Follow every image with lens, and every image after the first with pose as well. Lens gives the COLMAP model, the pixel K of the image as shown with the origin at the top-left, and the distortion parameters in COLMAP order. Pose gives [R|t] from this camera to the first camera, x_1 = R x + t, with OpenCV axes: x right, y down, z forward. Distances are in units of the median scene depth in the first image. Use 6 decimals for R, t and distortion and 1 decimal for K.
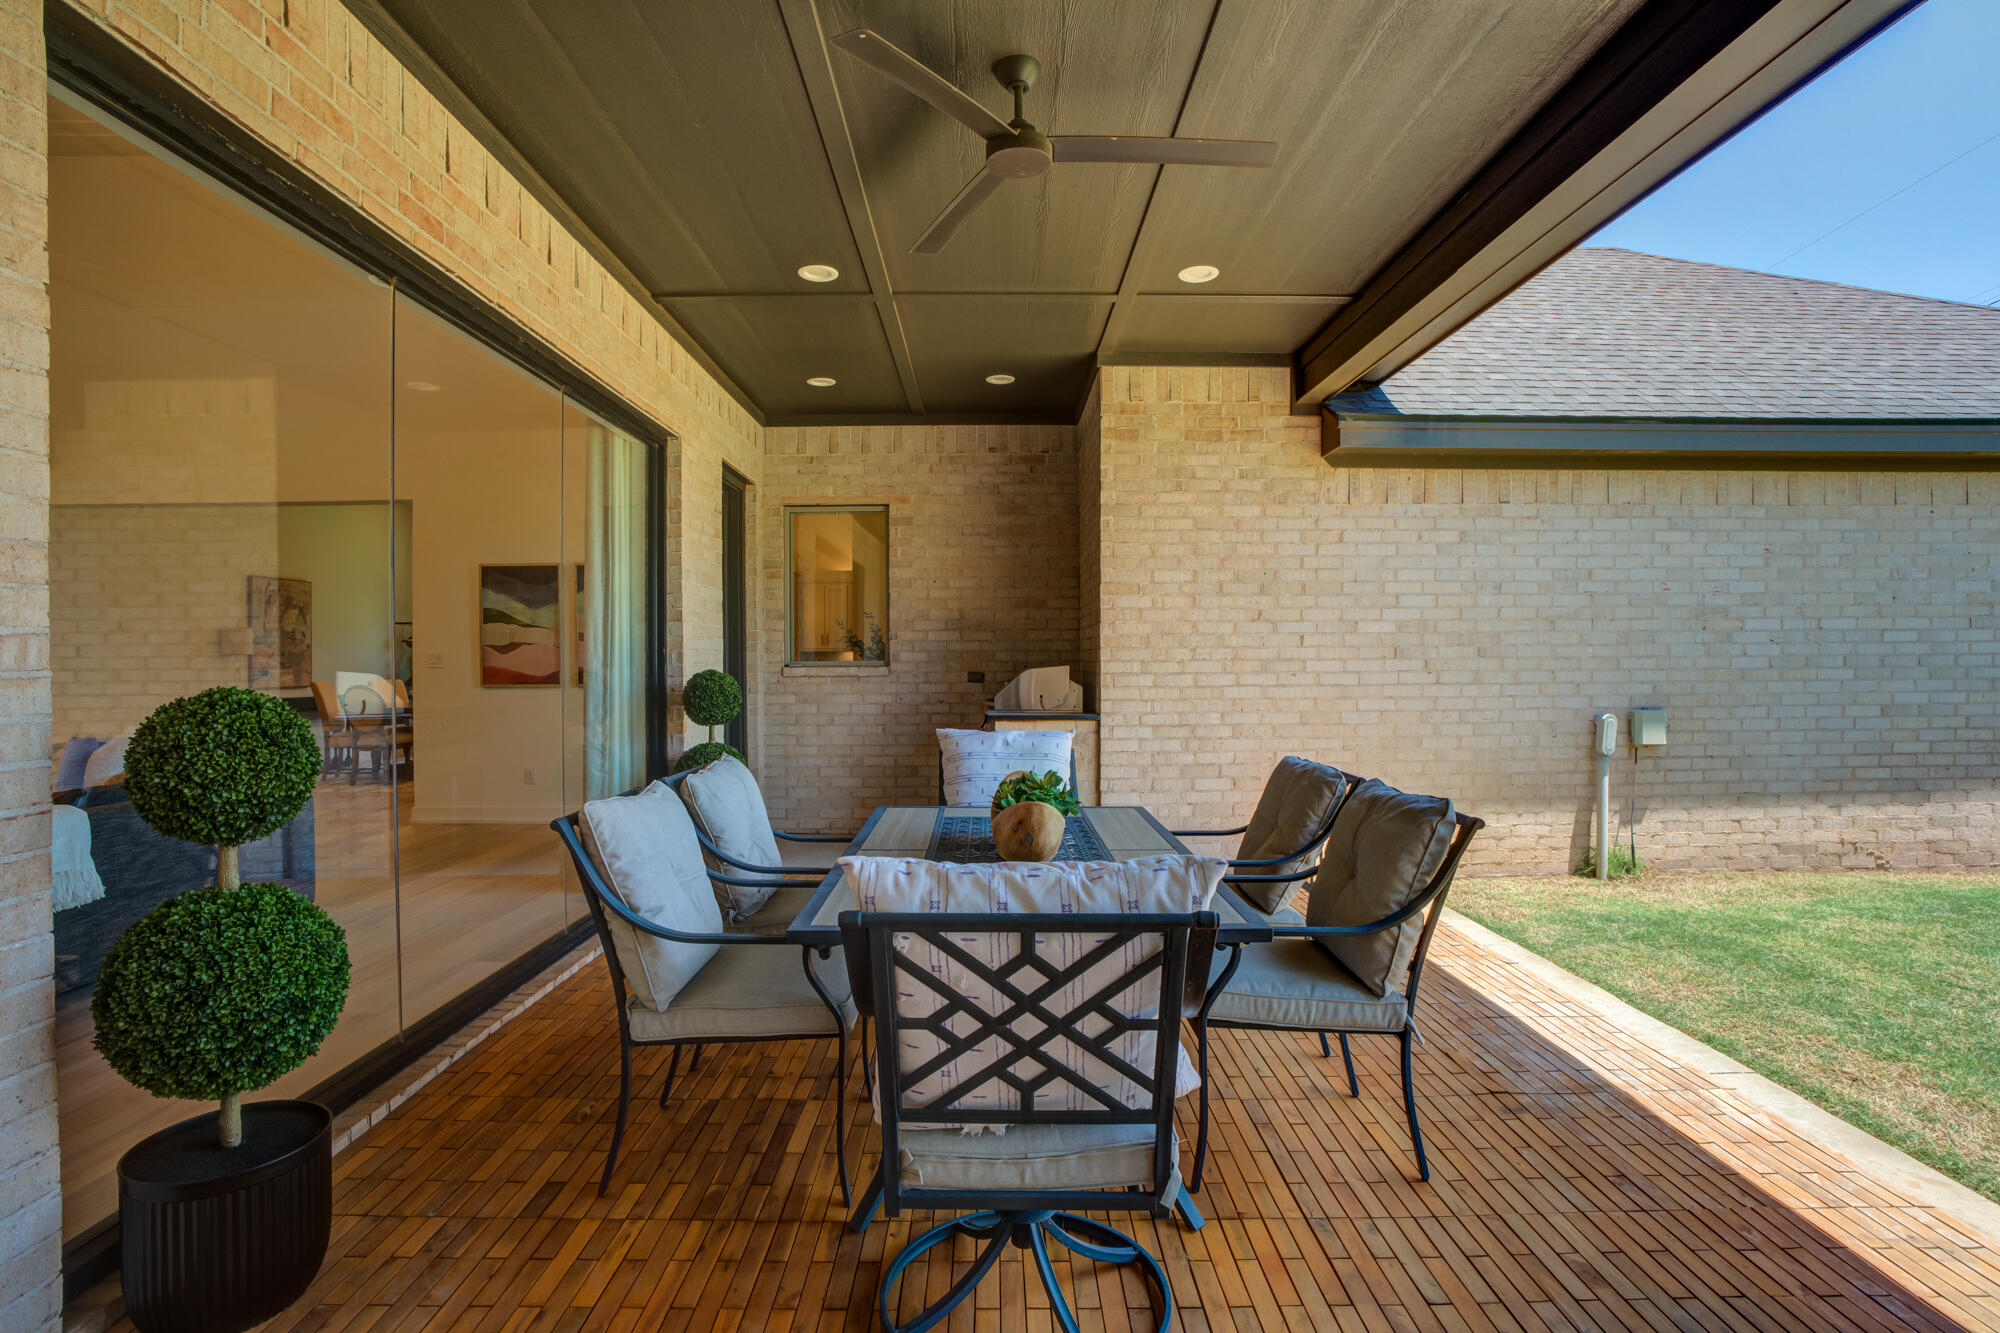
lens RADIAL K [[973.3, 0, 1000.0], [0, 973.3, 666.5], [0, 0, 1]] dist [-0.068028, 0.033124]
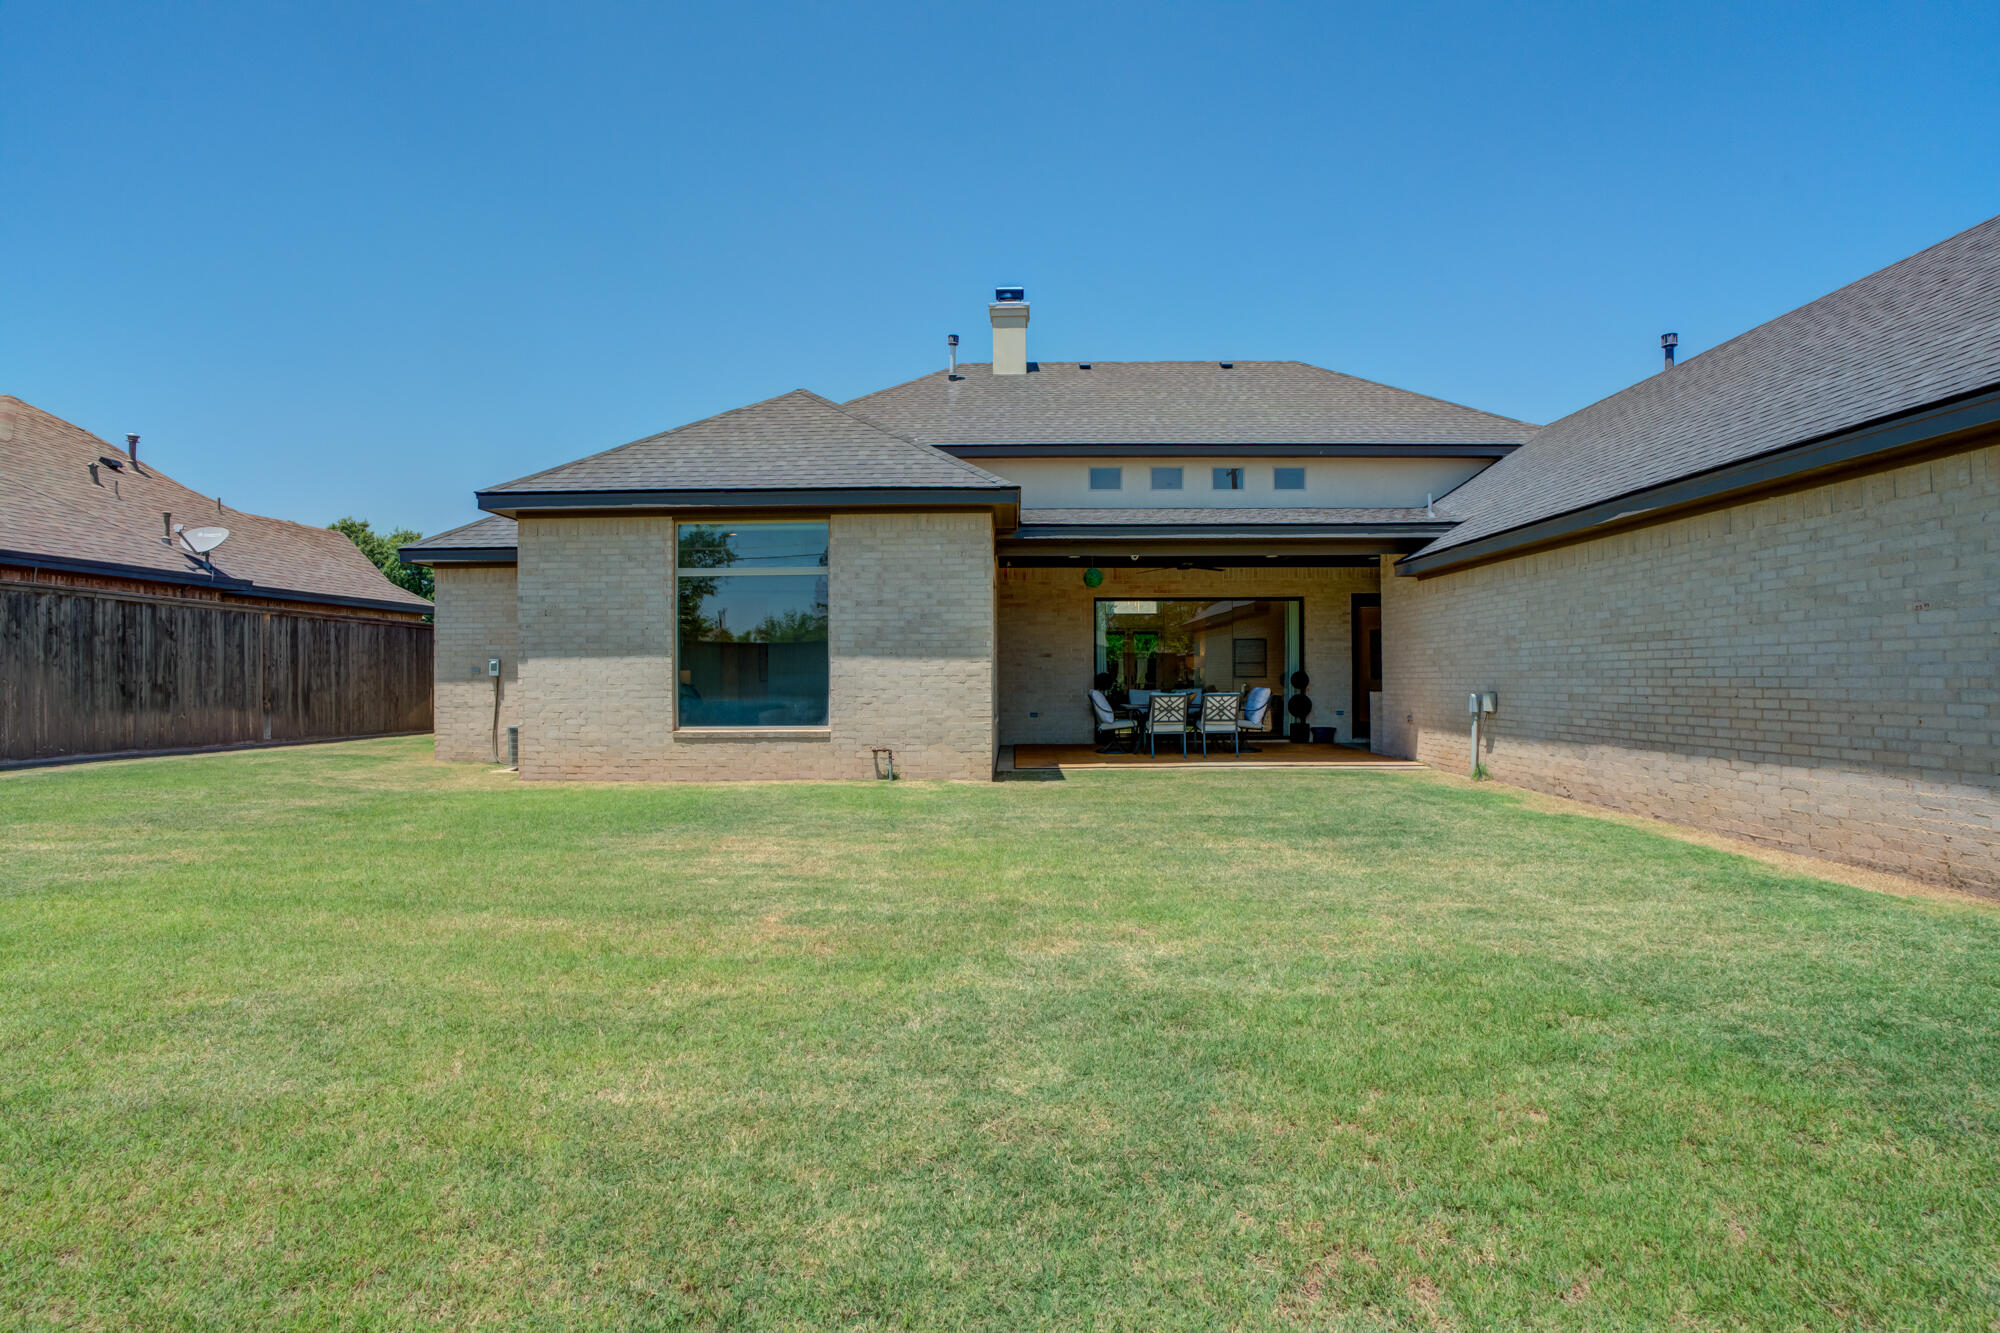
lens RADIAL K [[973.3, 0, 1000.0], [0, 973.3, 666.5], [0, 0, 1]] dist [-0.068028, 0.033124]
pose [[-0.022158, -0.005187, -0.999741, 2.563924], [-0.003908, 0.999979, -0.005102, 0.007067], [0.999747, 0.003794, -0.022178, 0.081830]]
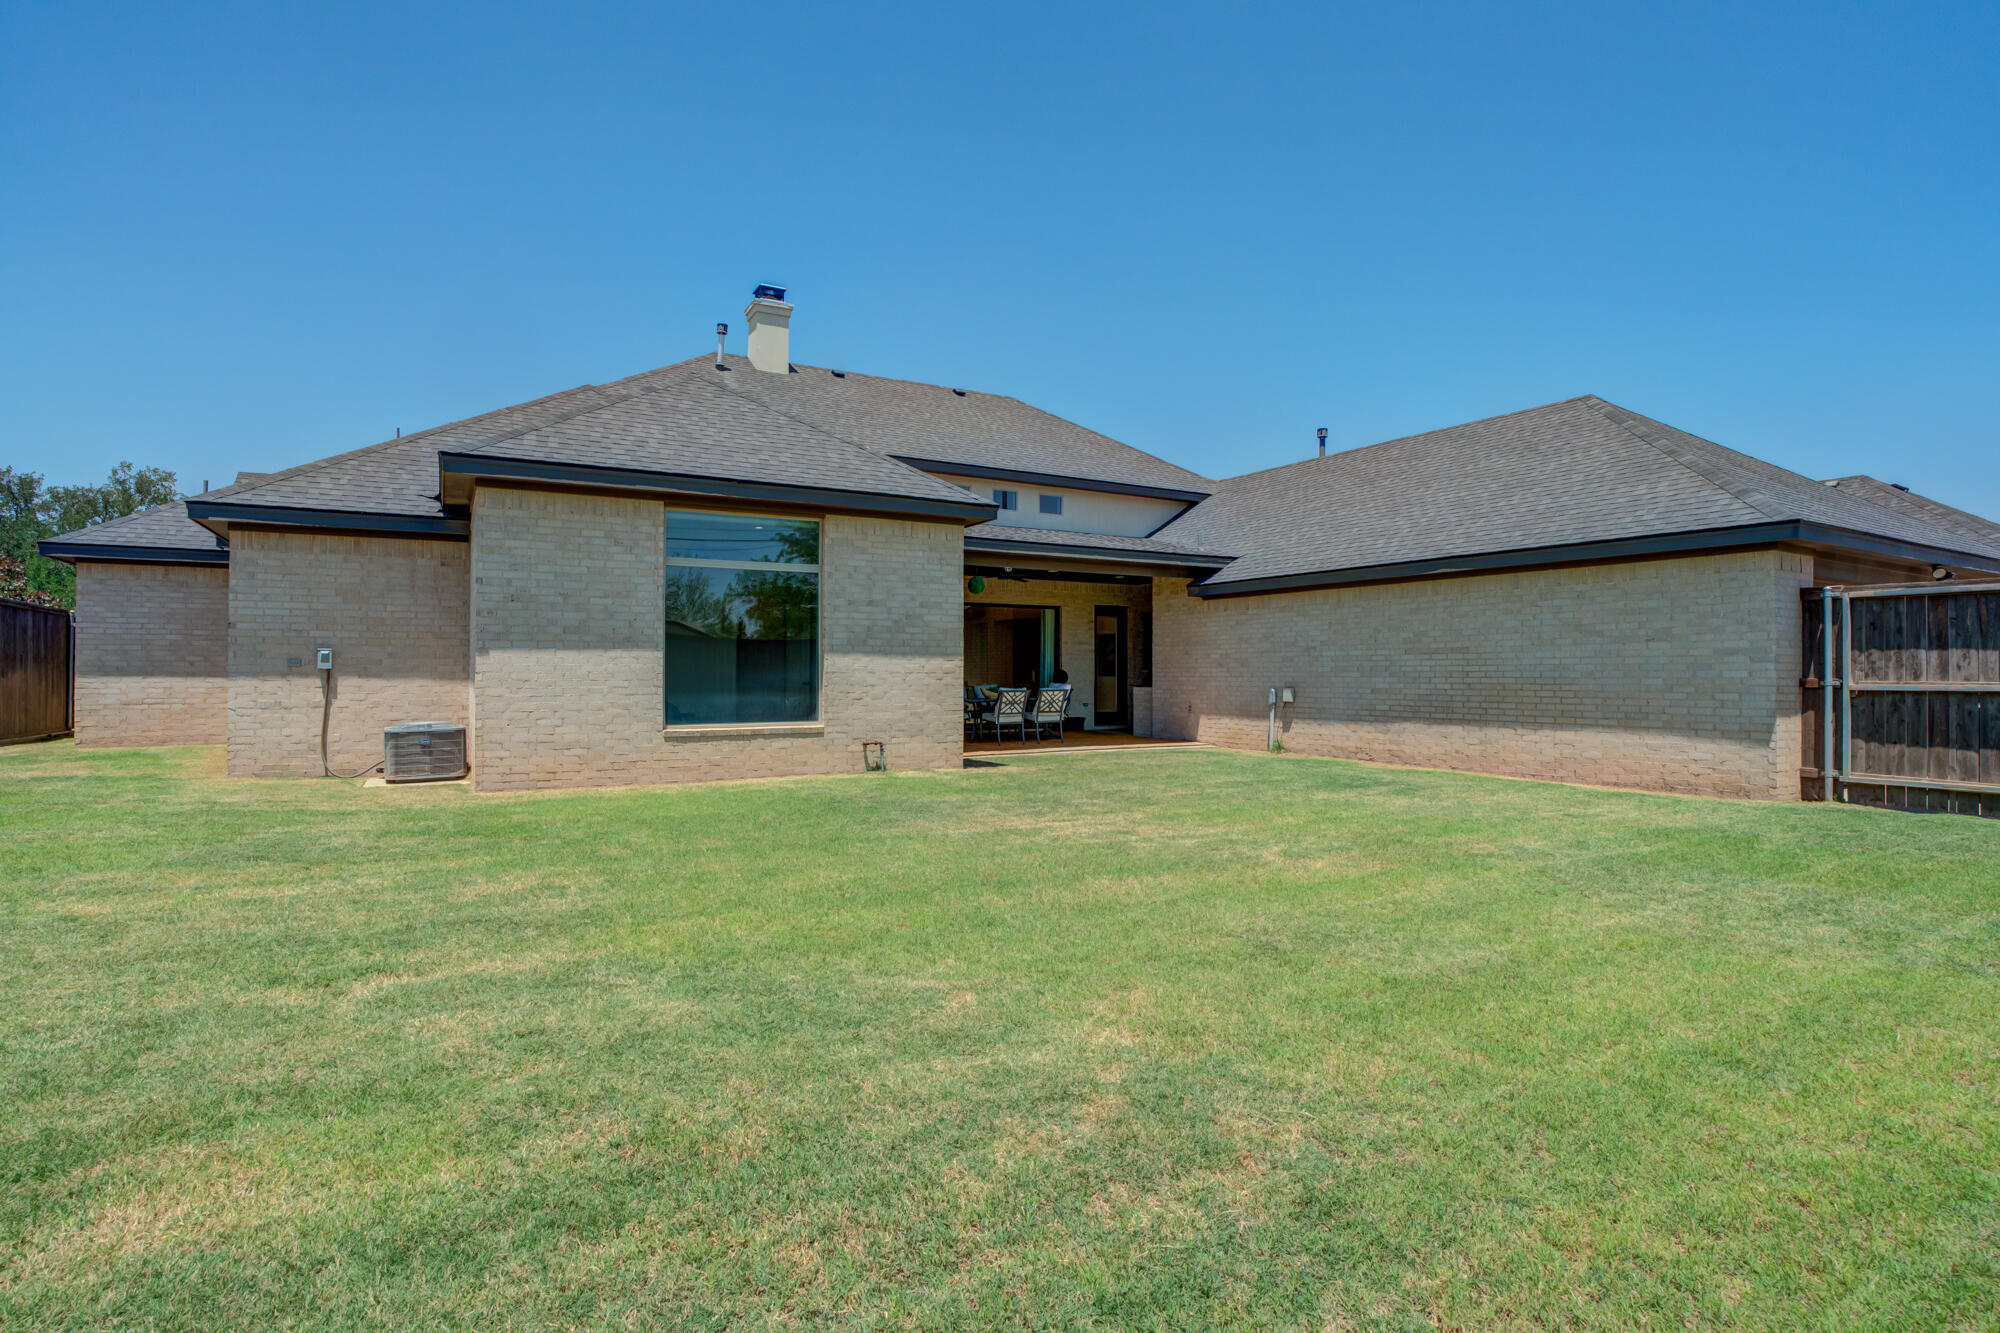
lens RADIAL K [[973.3, 0, 1000.0], [0, 973.3, 666.5], [0, 0, 1]] dist [-0.068028, 0.033124]
pose [[0.488626, 0.001520, -0.872492, 2.537700], [-0.012104, 0.999914, -0.005037, 0.011088], [0.872410, 0.013022, 0.488602, -0.924340]]
